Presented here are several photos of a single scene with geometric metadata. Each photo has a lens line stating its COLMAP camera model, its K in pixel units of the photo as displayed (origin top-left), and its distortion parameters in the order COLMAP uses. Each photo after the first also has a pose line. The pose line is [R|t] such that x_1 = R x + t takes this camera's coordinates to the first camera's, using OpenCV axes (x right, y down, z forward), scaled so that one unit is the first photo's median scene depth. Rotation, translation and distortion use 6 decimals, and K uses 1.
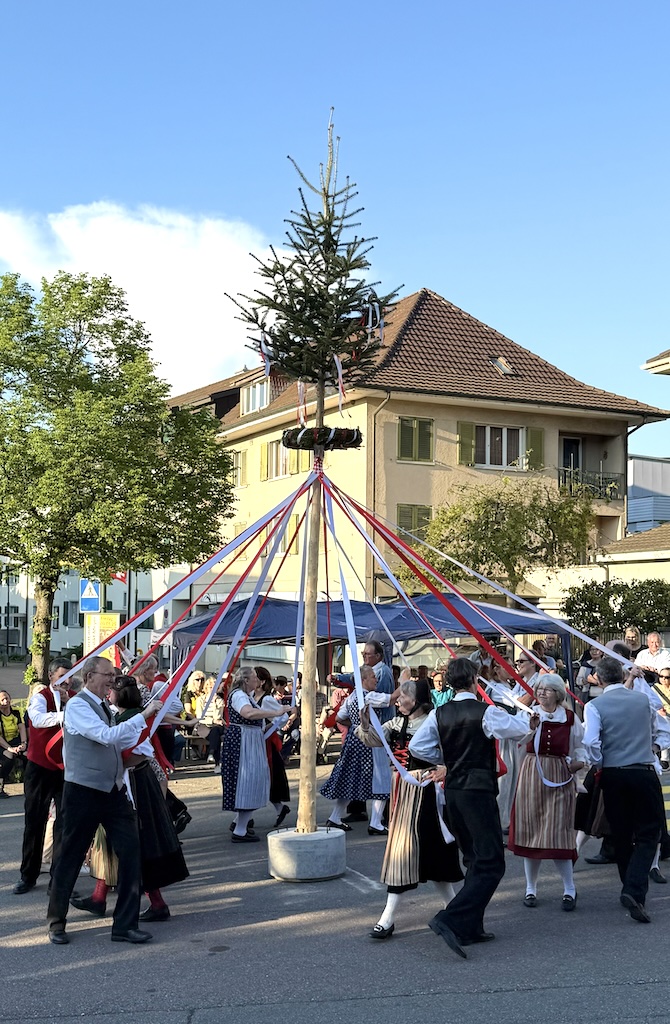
lens RADIAL K [[1210.4, 0, 316.1], [0, 1210.4, 538.1], [0, 0, 1]] dist [0.060215, 0.000000]
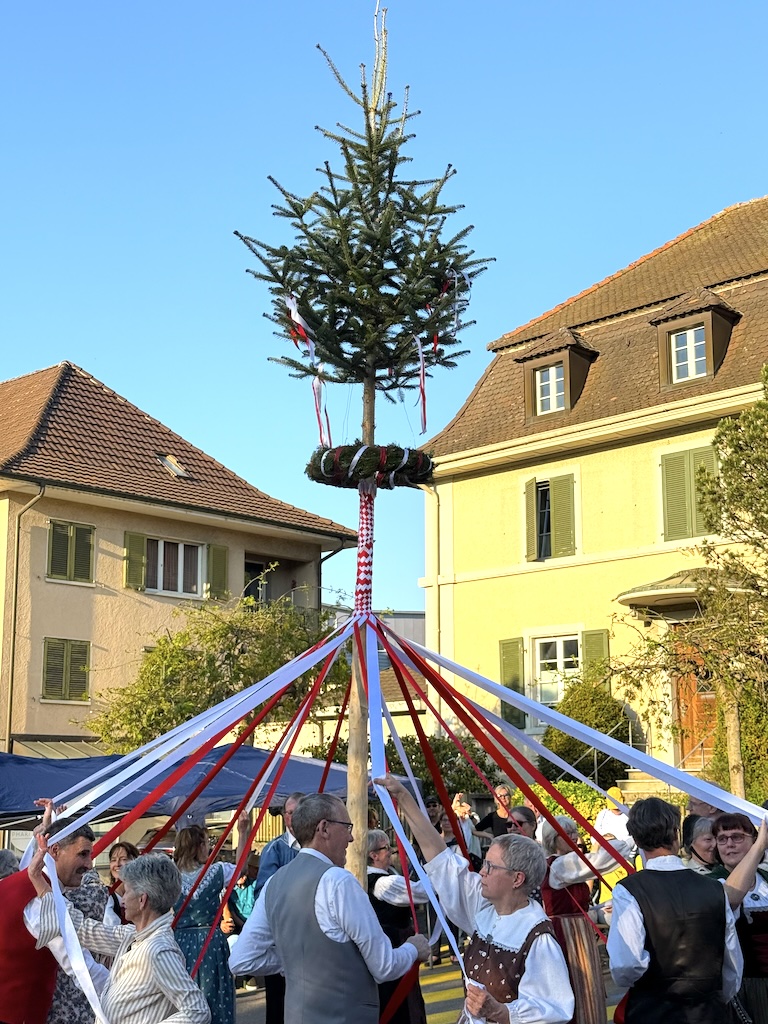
lens RADIAL K [[1480.9, 0, 377.3], [0, 1480.9, 503.4], [0, 0, 1]] dist [0.189449, 0.000000]
pose [[0.927119, 0.060691, 0.369819, -0.104528], [-0.009668, 0.990345, -0.138289, 0.017684], [-0.374641, 0.124635, 0.918754, 0.097430]]
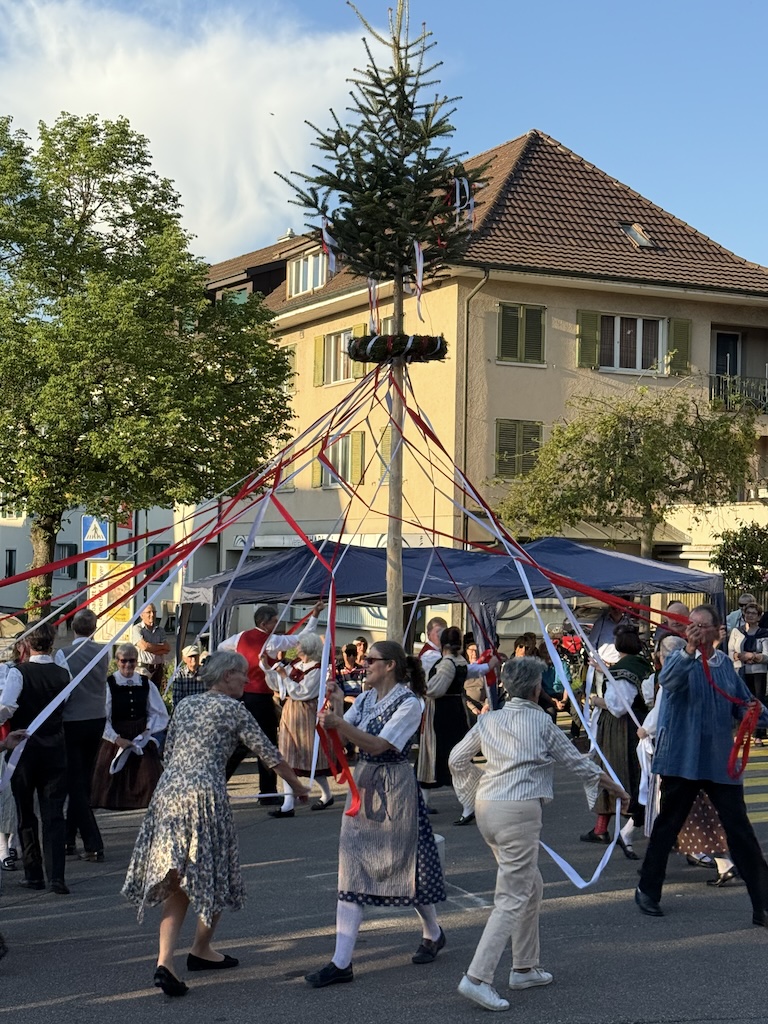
lens RADIAL K [[1637.0, 0, 385.9], [0, 1637.0, 516.7], [0, 0, 1]] dist [0.043560, 0.000000]
pose [[0.999954, 0.008151, 0.005074, -0.007894], [-0.008321, 0.999372, 0.034454, -0.002480], [-0.004790, -0.034494, 0.999393, -0.026189]]
